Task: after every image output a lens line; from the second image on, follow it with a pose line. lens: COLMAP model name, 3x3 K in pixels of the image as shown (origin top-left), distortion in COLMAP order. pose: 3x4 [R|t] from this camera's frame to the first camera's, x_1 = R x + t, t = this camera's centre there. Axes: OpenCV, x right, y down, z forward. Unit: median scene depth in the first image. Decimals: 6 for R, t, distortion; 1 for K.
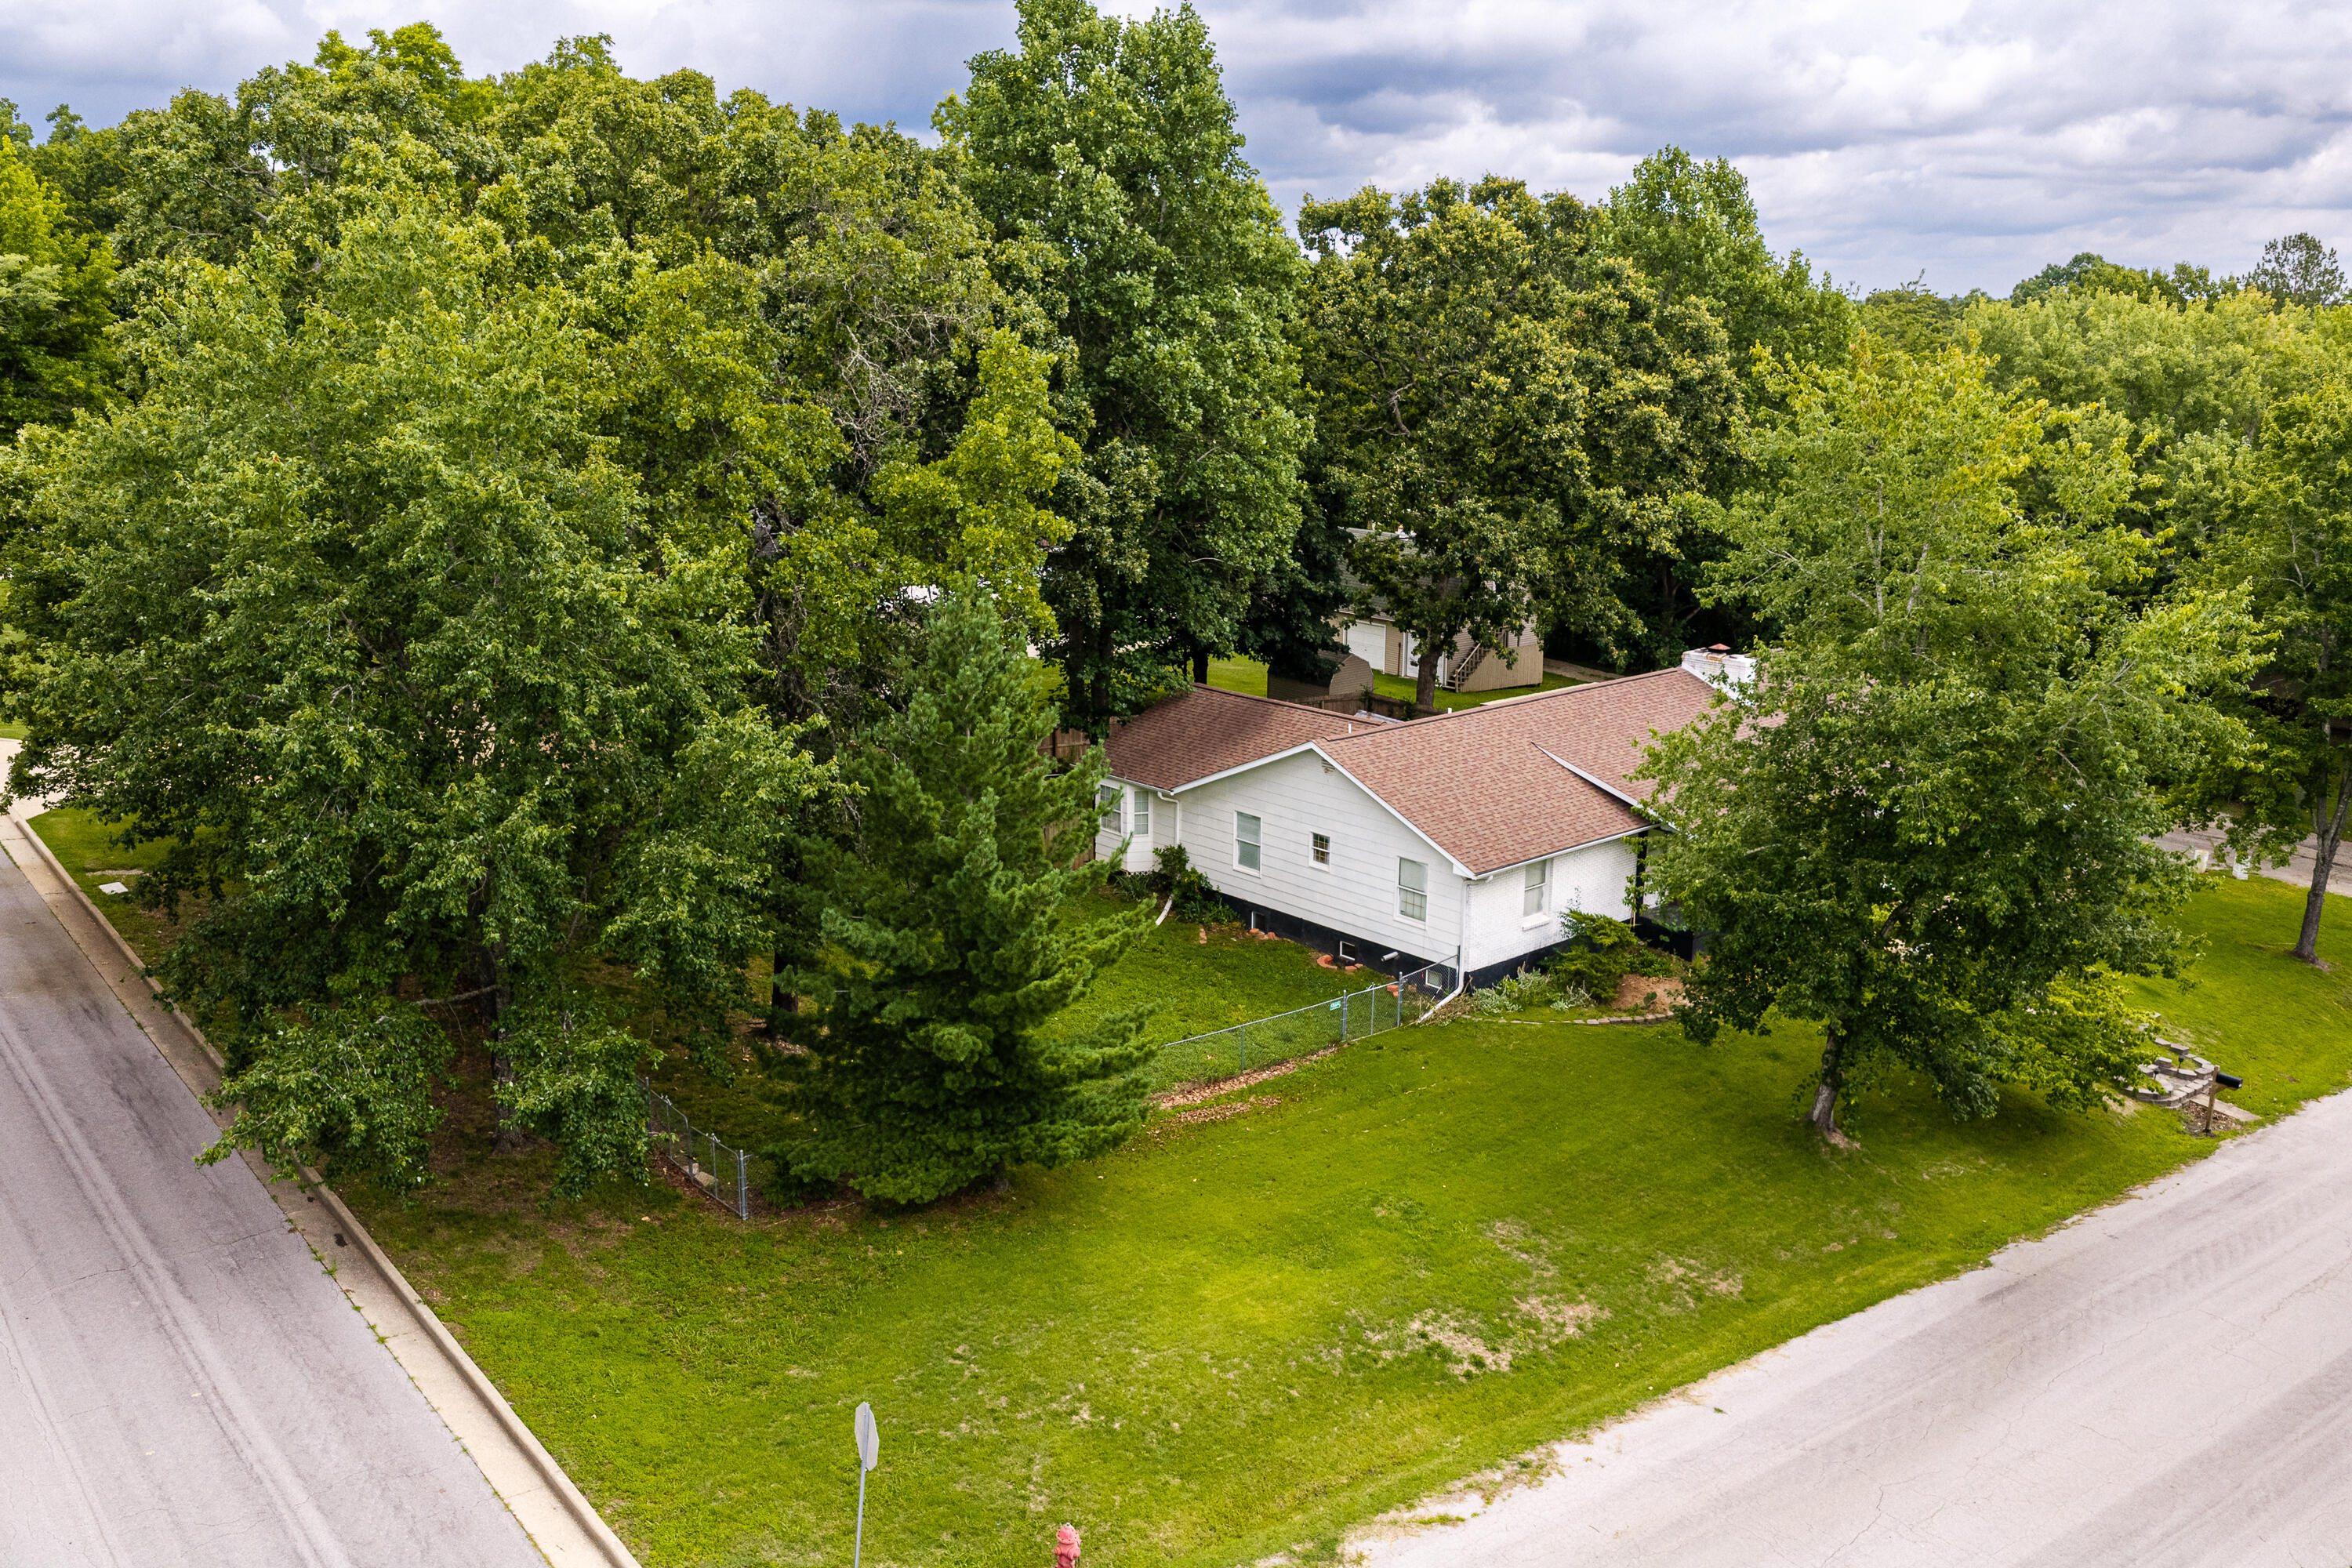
lens RADIAL K [[1966.0, 0, 1167.7], [0, 1966.0, 877.4], [0, 0, 1]] dist [0.030636, 0.004092]
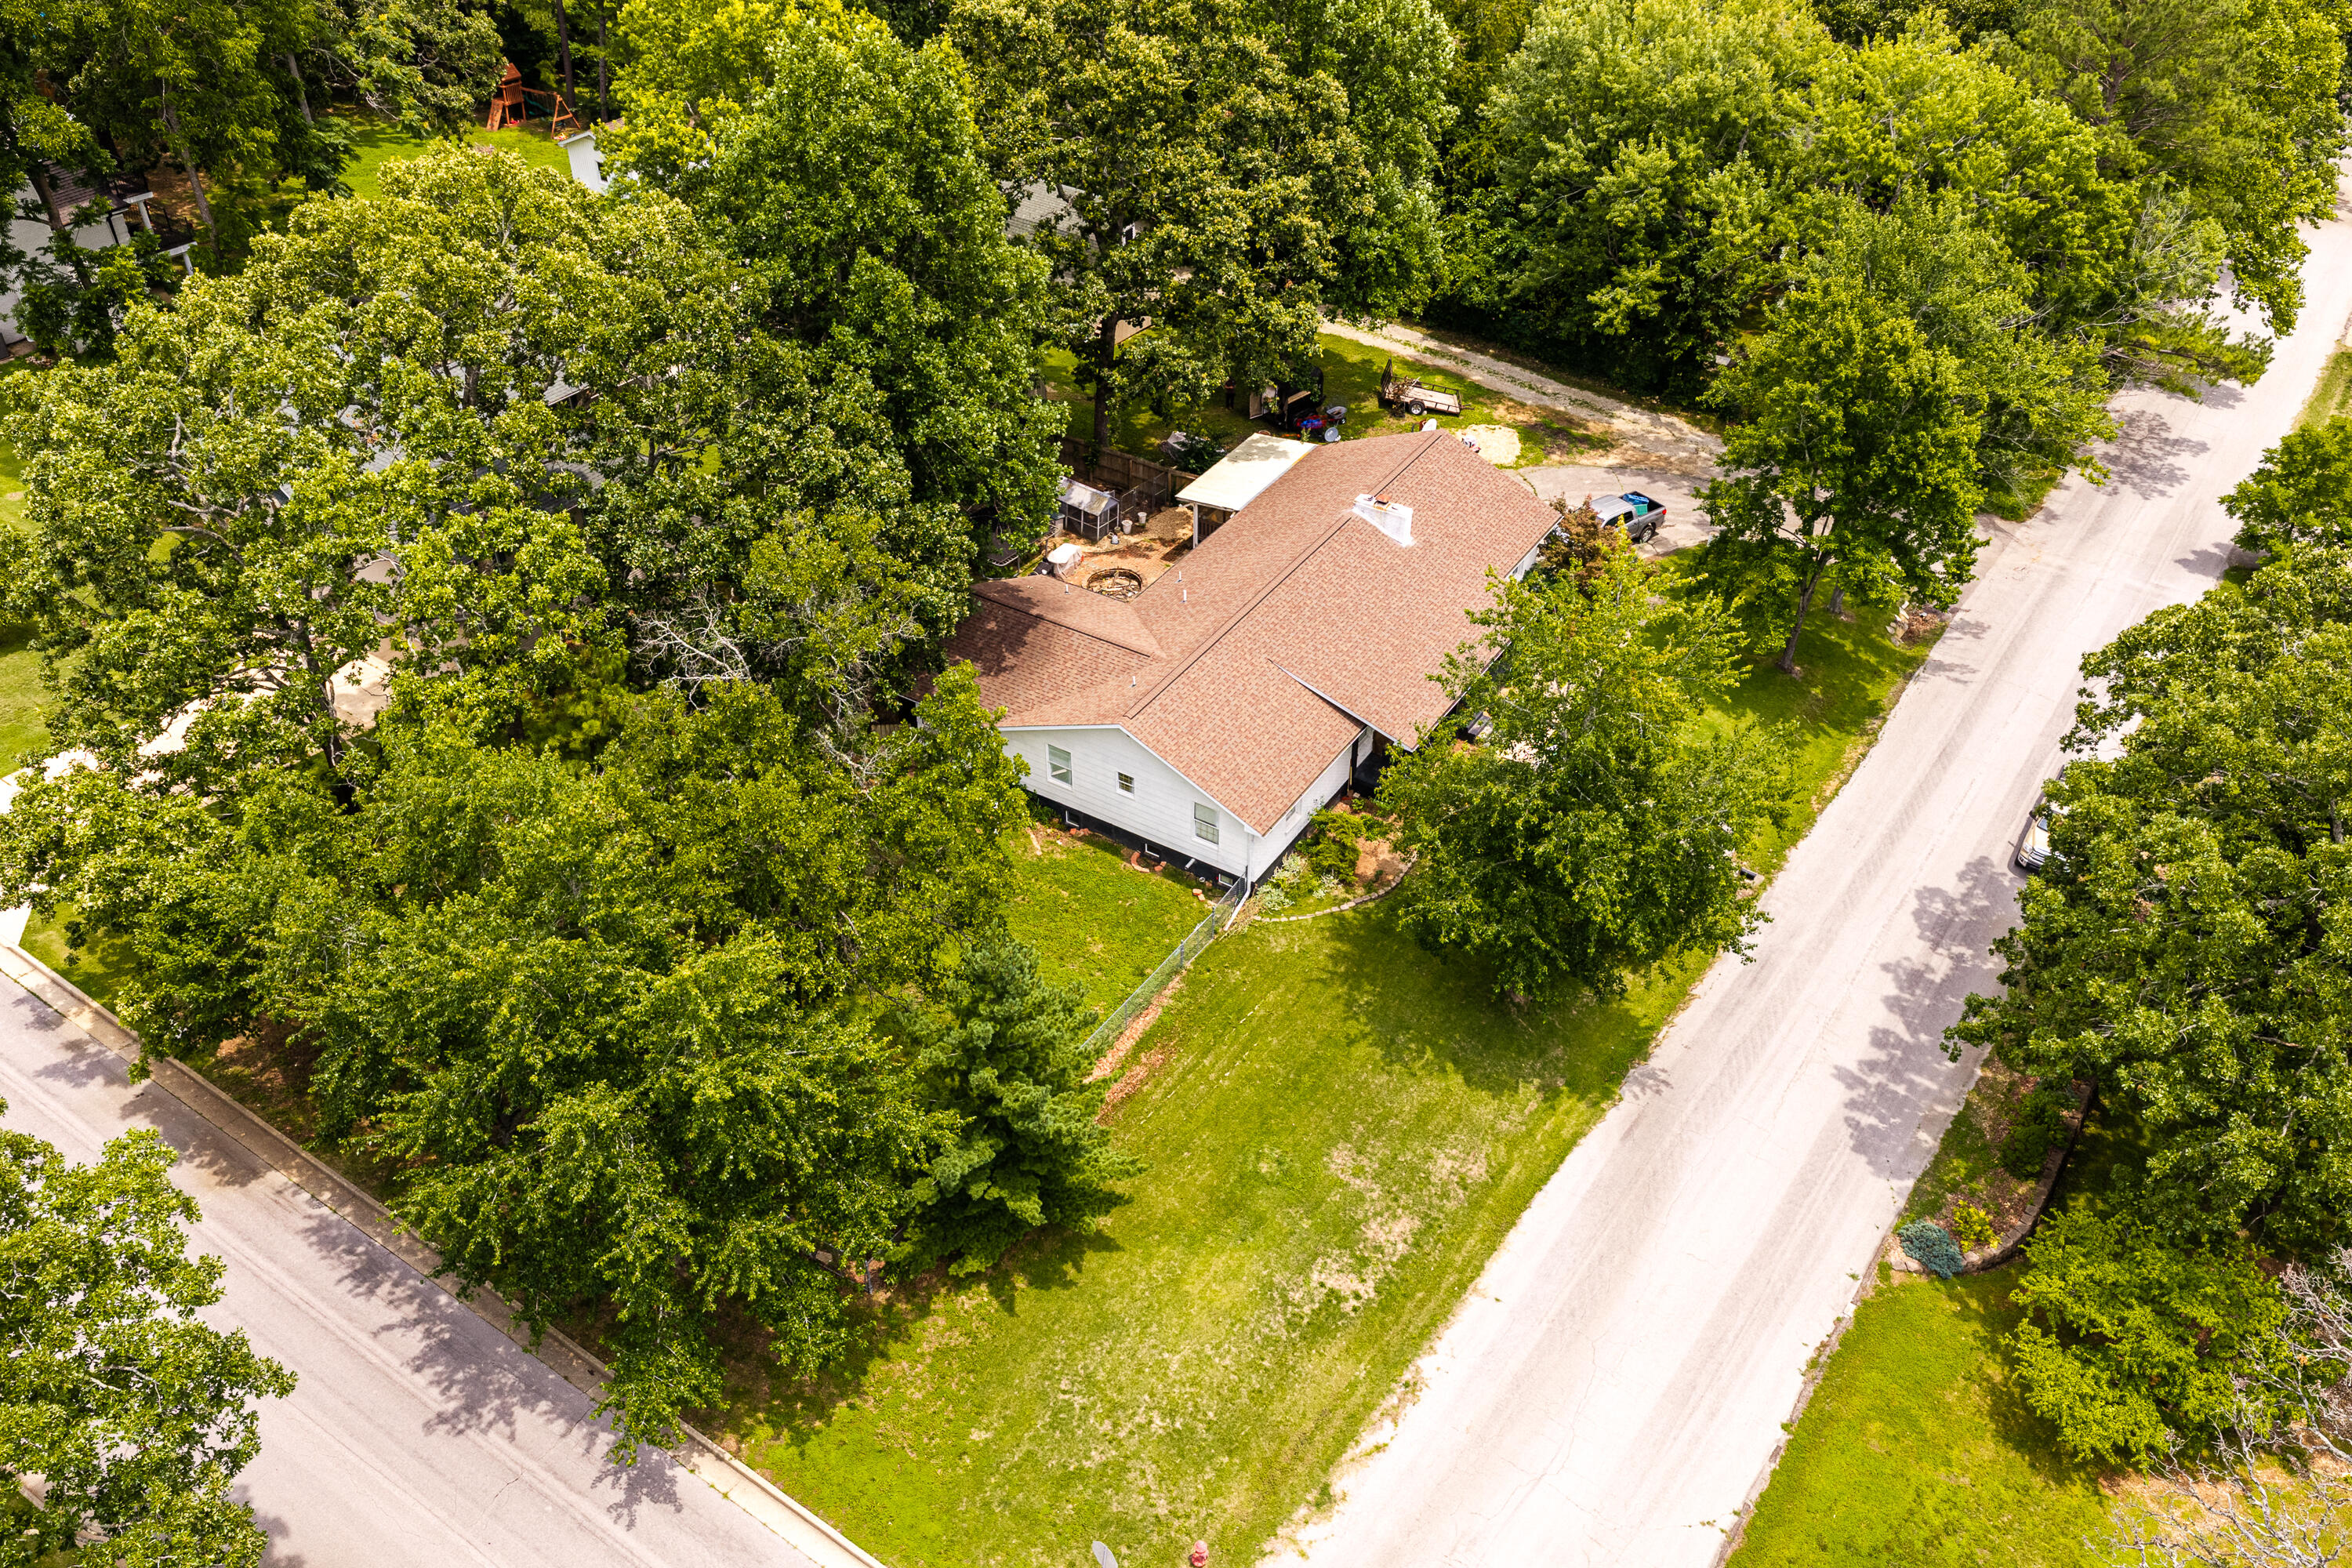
lens RADIAL K [[1966.0, 0, 1167.7], [0, 1966.0, 877.4], [0, 0, 1]] dist [0.030636, 0.004092]
pose [[0.958465, -0.185983, 0.216229, -0.266497], [0.073550, 0.893675, 0.442646, -0.755182], [-0.275563, -0.408357, 0.870235, -0.225567]]
